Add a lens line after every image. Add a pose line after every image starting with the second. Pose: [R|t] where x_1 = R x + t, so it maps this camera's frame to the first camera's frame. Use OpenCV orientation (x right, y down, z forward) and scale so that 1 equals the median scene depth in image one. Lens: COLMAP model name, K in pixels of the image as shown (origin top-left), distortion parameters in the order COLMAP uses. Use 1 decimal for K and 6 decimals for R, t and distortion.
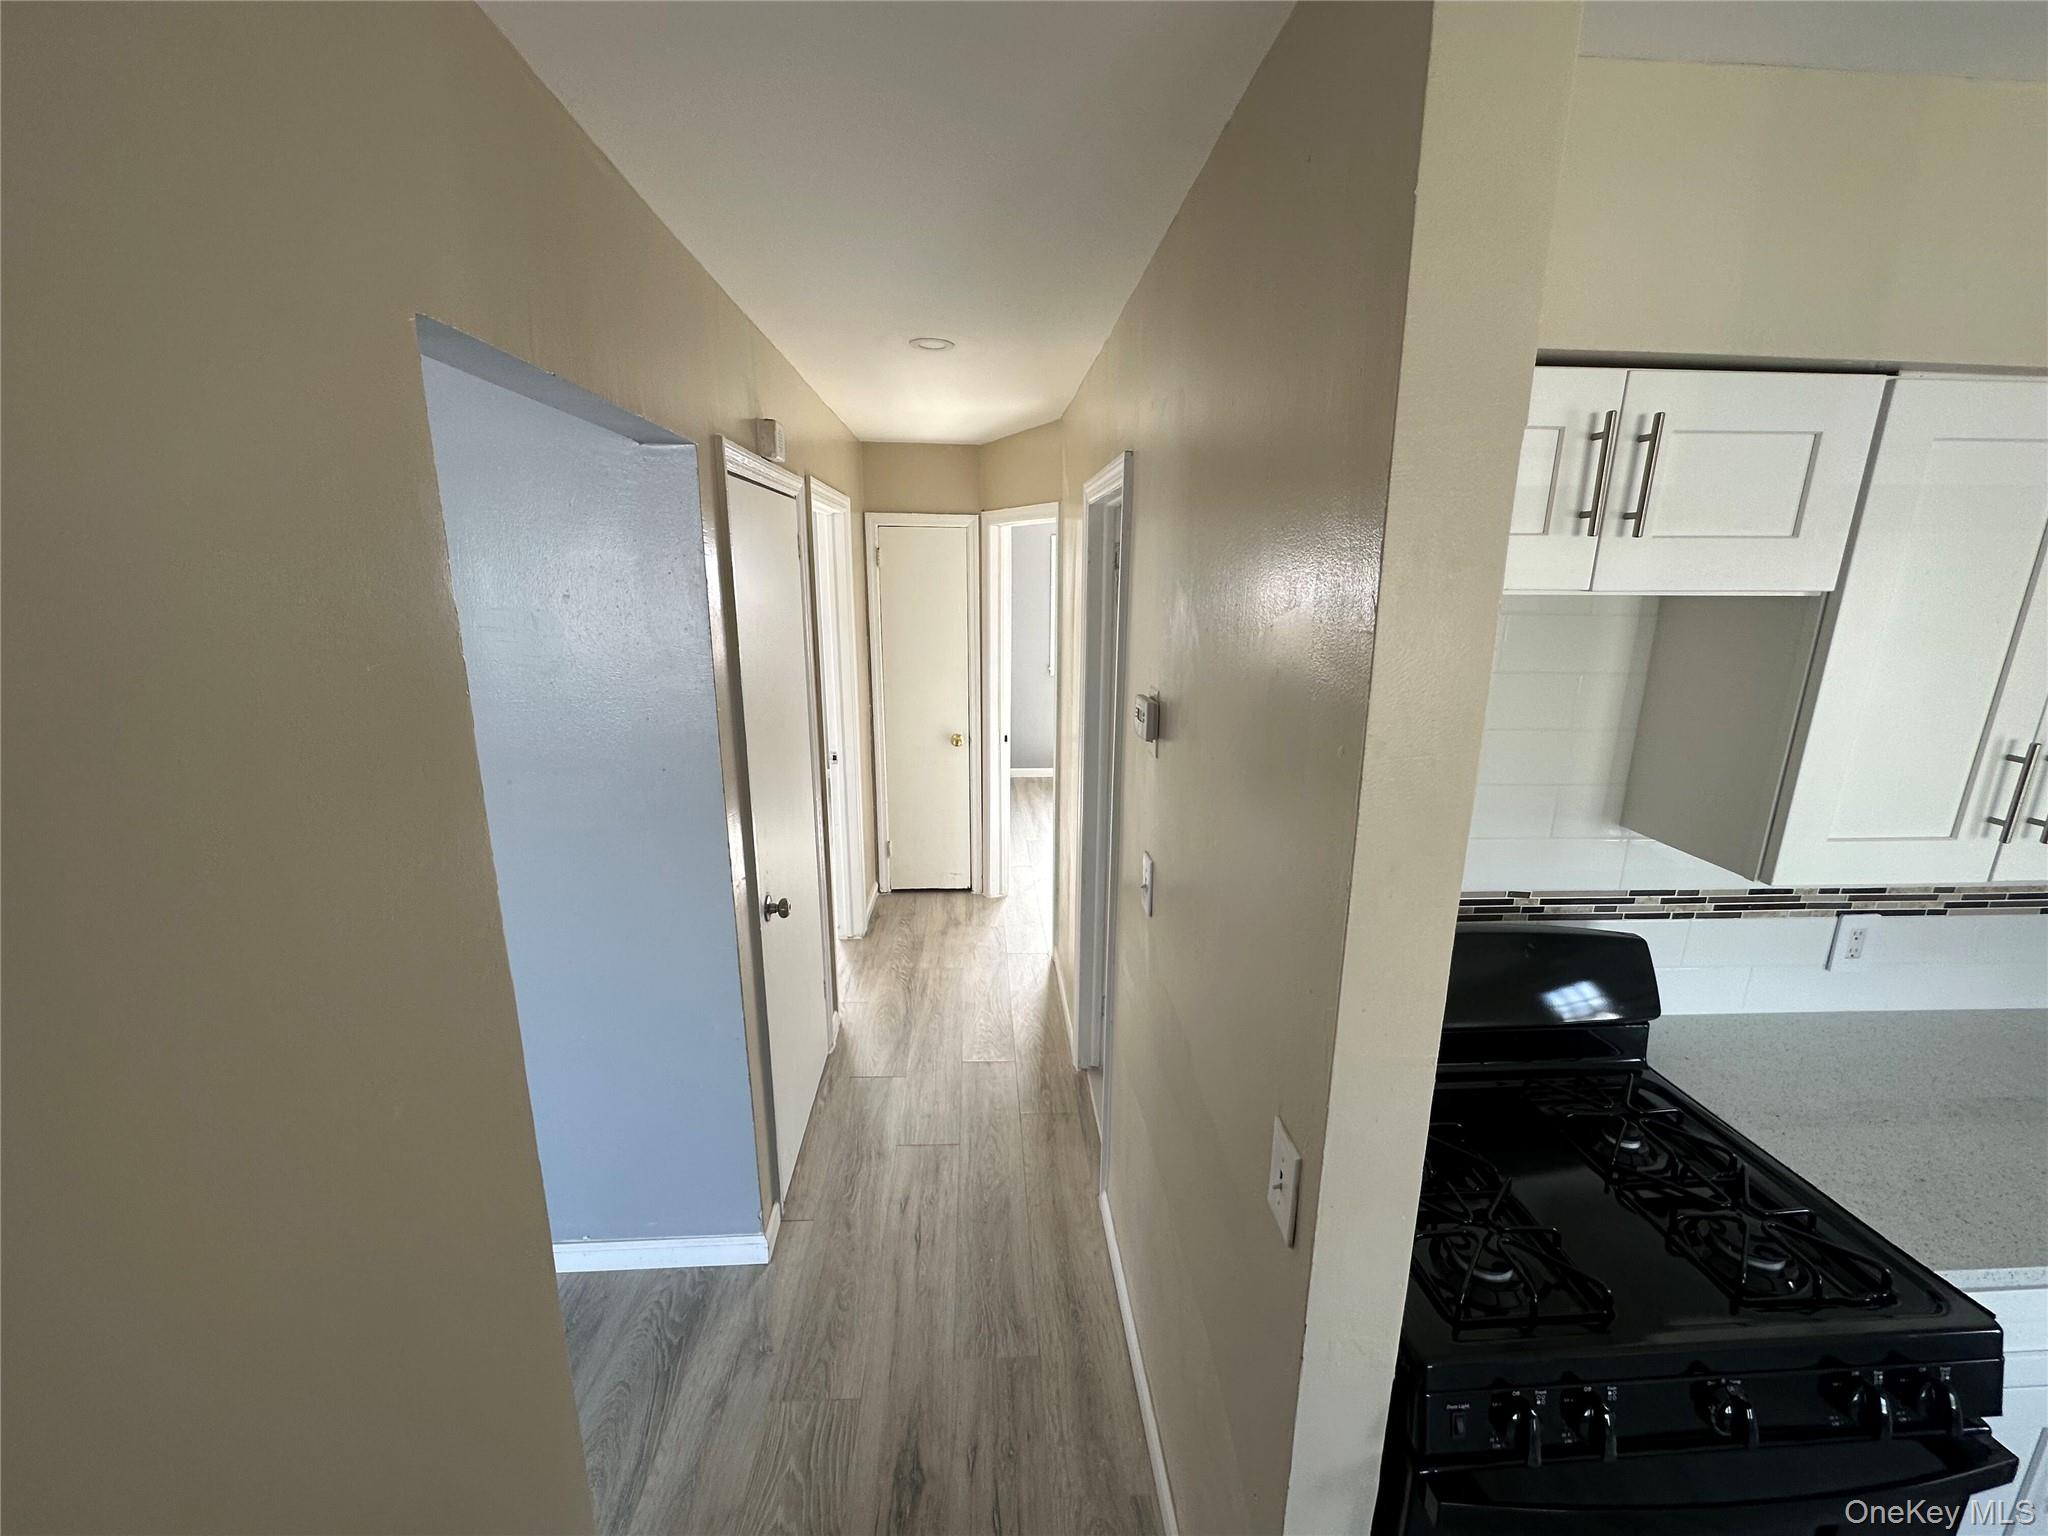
lens RADIAL K [[816.2, 0, 1021.1], [0, 816.2, 770.6], [0, 0, 1]] dist [-0.005458, 0.001942]
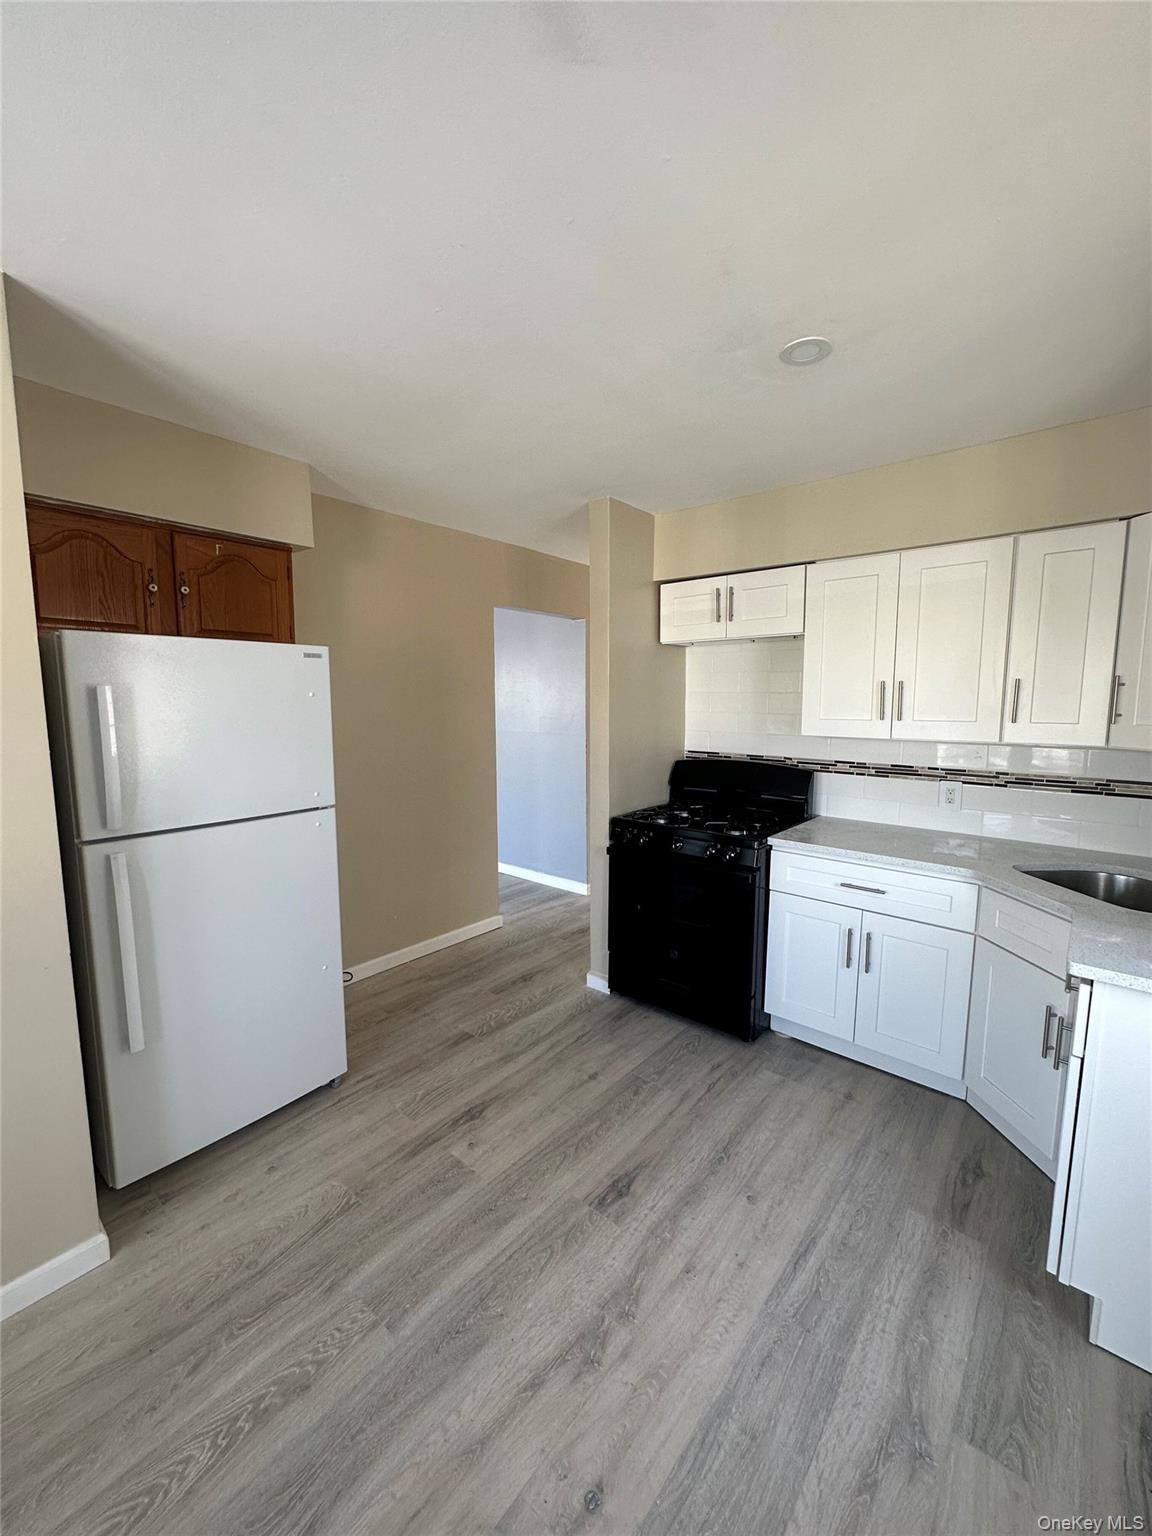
lens RADIAL K [[612.1, 0, 576.7], [0, 612.1, 768.8], [0, 0, 1]] dist [-0.005458, 0.001942]
pose [[0.724036, 0.074370, -0.685742, 1.420747], [-0.148448, 0.987674, -0.049624, 0.369993], [0.673599, 0.137726, 0.726151, -0.820626]]
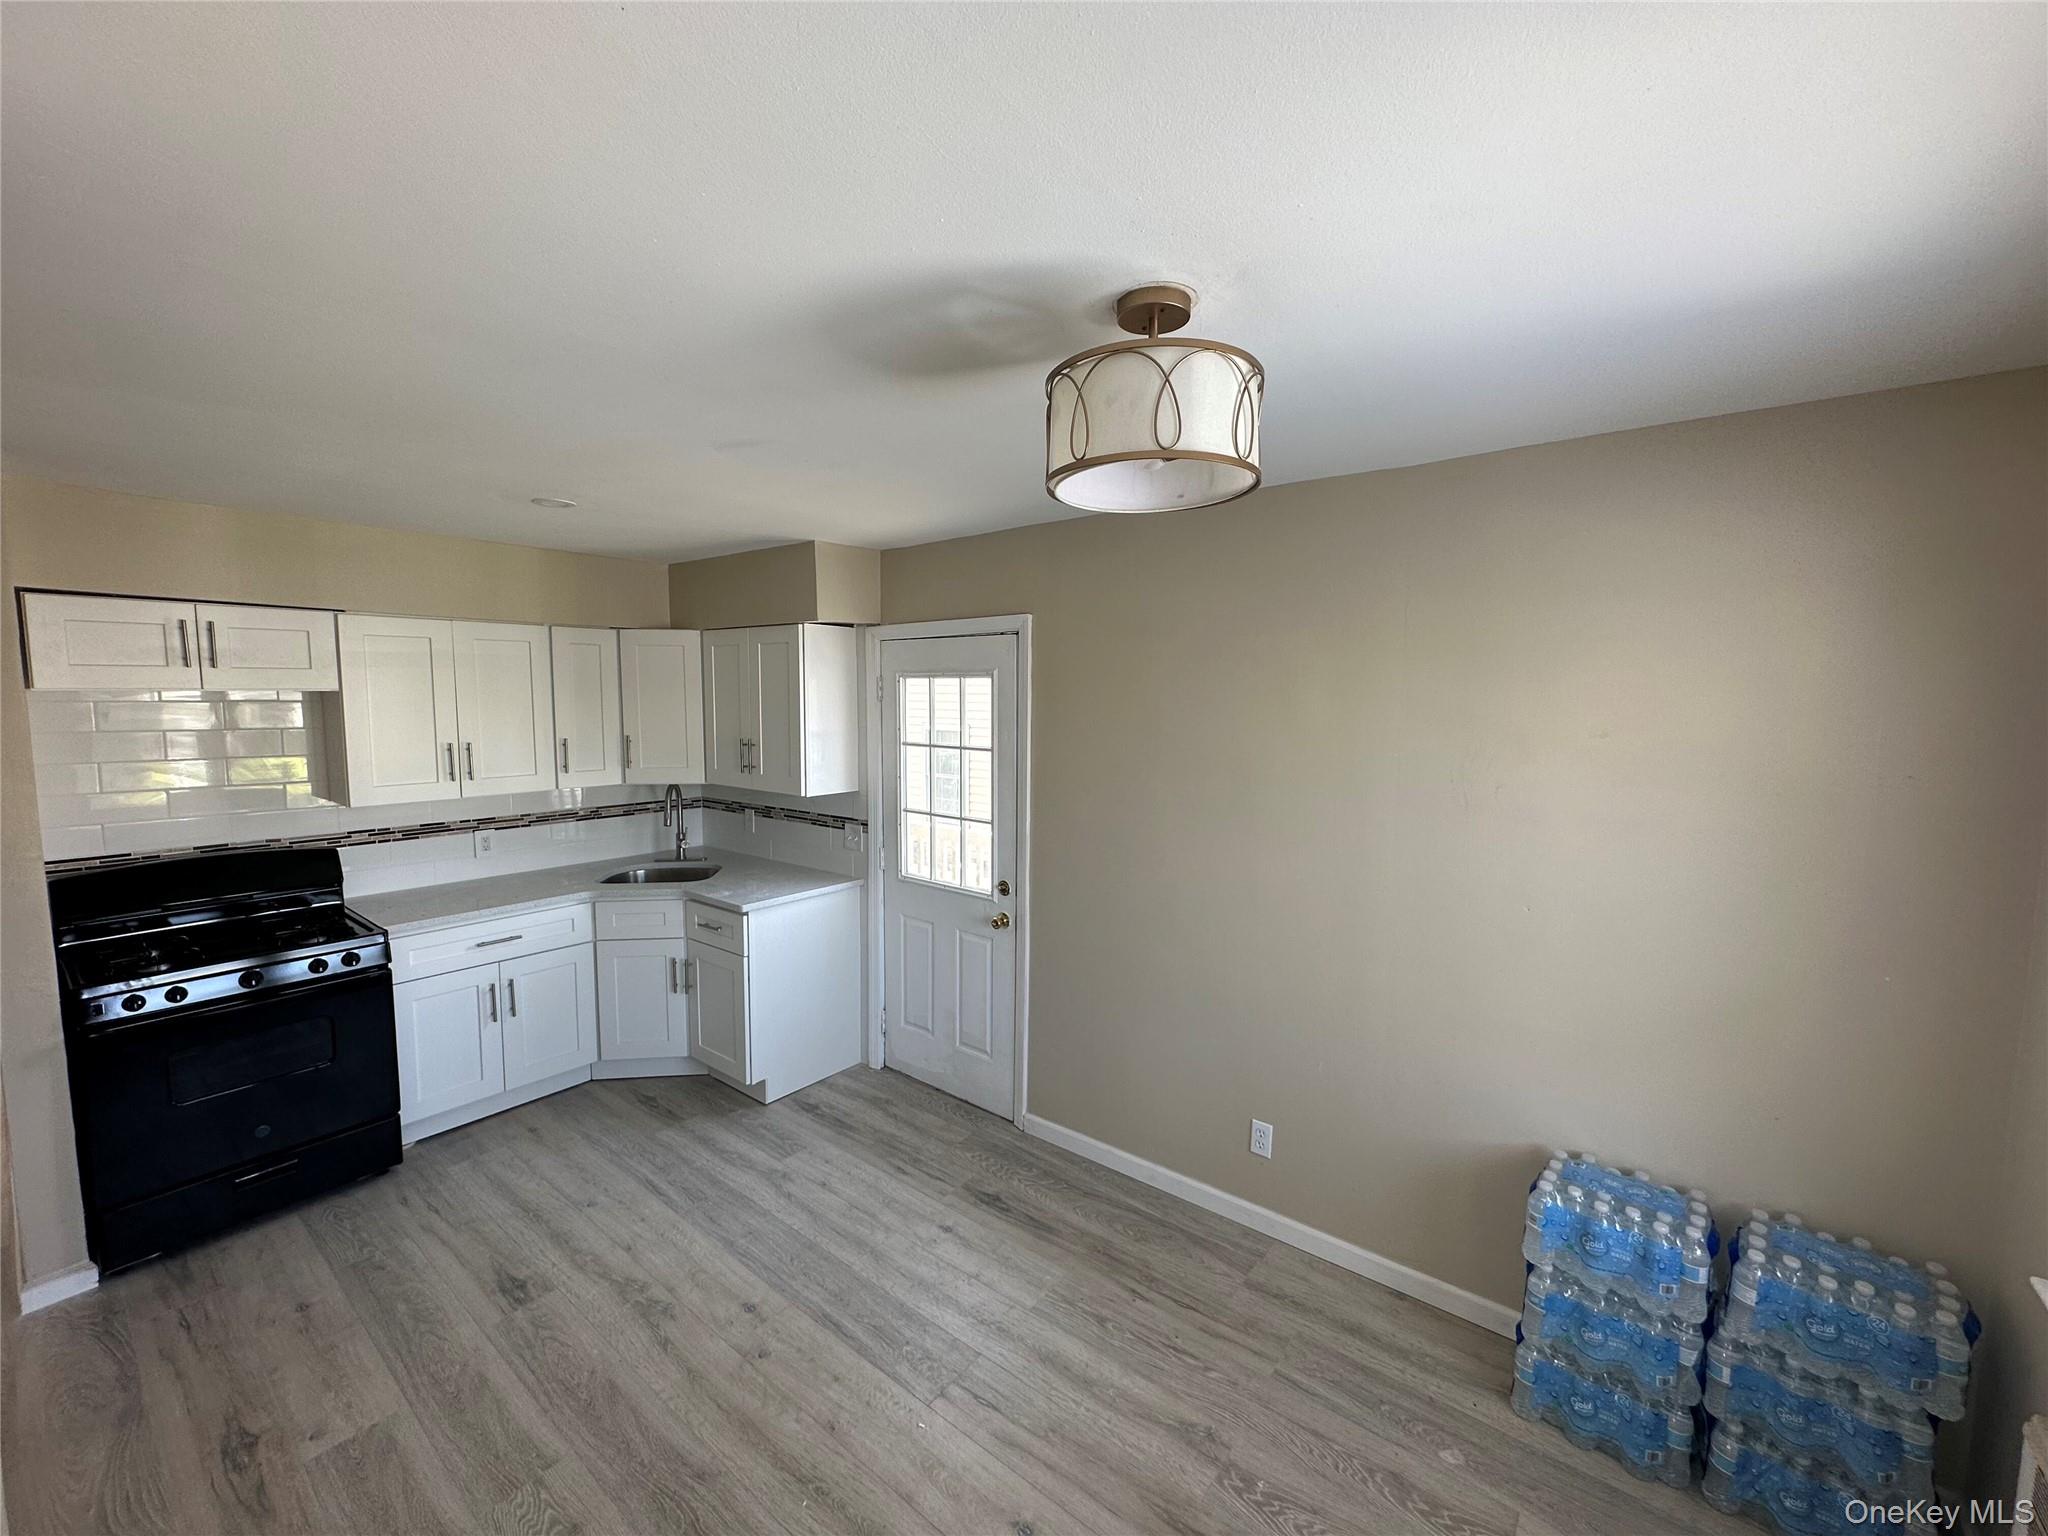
lens RADIAL K [[816.2, 0, 1025.2], [0, 816.2, 766.8], [0, 0, 1]] dist [-0.005458, 0.001942]
pose [[0.662277, -0.070617, 0.745924, 0.353039], [0.163746, 0.985125, -0.052122, 0.369234], [-0.731147, 0.156661, 0.663989, -1.636415]]
